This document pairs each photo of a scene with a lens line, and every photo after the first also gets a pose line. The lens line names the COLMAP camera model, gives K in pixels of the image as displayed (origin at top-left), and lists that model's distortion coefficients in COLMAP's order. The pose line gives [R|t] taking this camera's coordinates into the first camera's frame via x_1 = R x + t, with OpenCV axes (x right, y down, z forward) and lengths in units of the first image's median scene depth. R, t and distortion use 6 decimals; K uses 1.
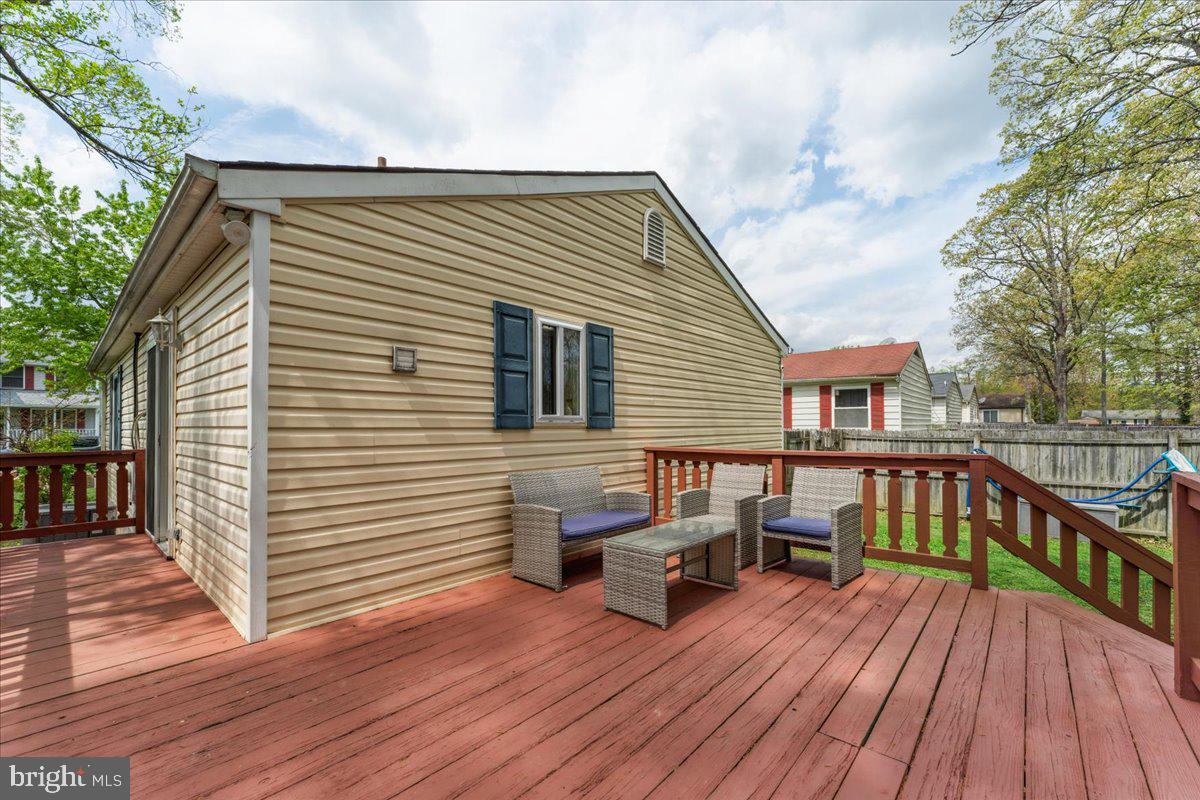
lens RADIAL K [[490.9, 0, 601.2], [0, 490.9, 421.9], [0, 0, 1]] dist [-0.001512, 0.000053]
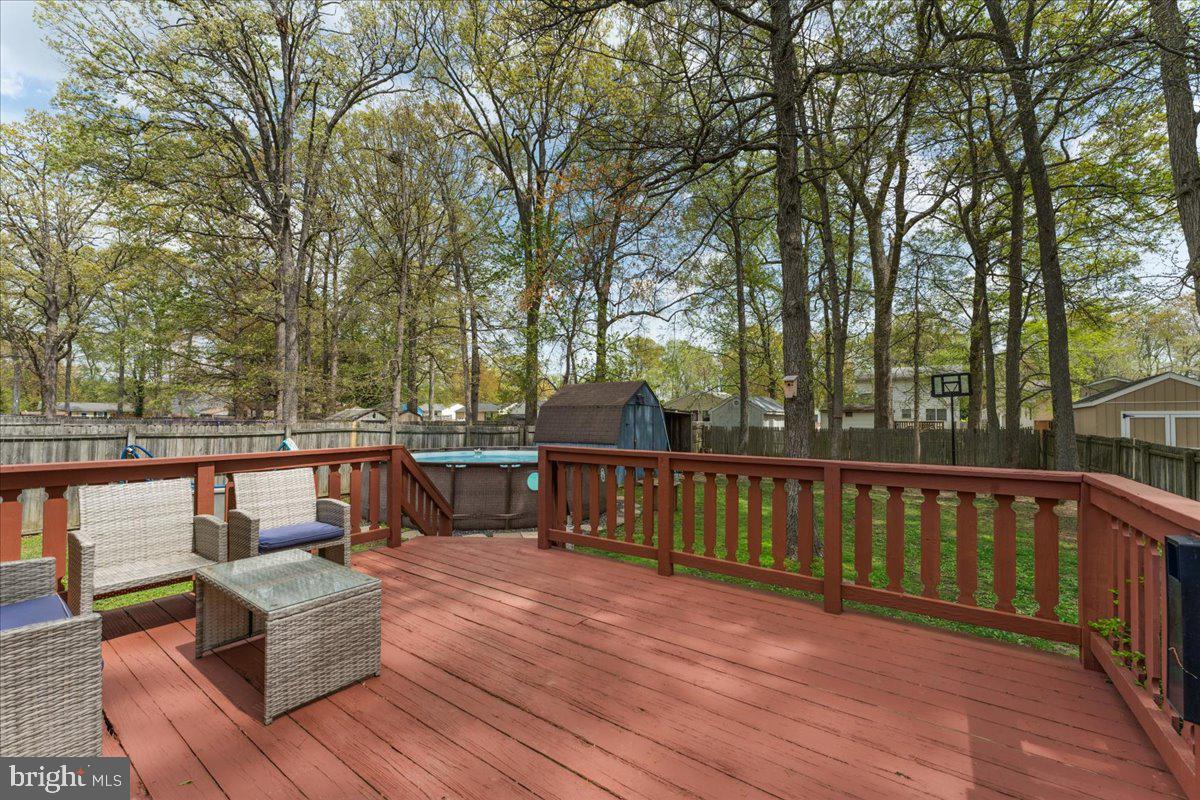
lens RADIAL K [[490.9, 0, 598.6], [0, 490.9, 406.6], [0, 0, 1]] dist [-0.001512, 0.000053]
pose [[-0.096049, 0.025887, 0.995040, -0.540974], [-0.011360, 0.999568, -0.027102, -0.006493], [-0.995312, -0.013907, -0.095714, 0.527497]]
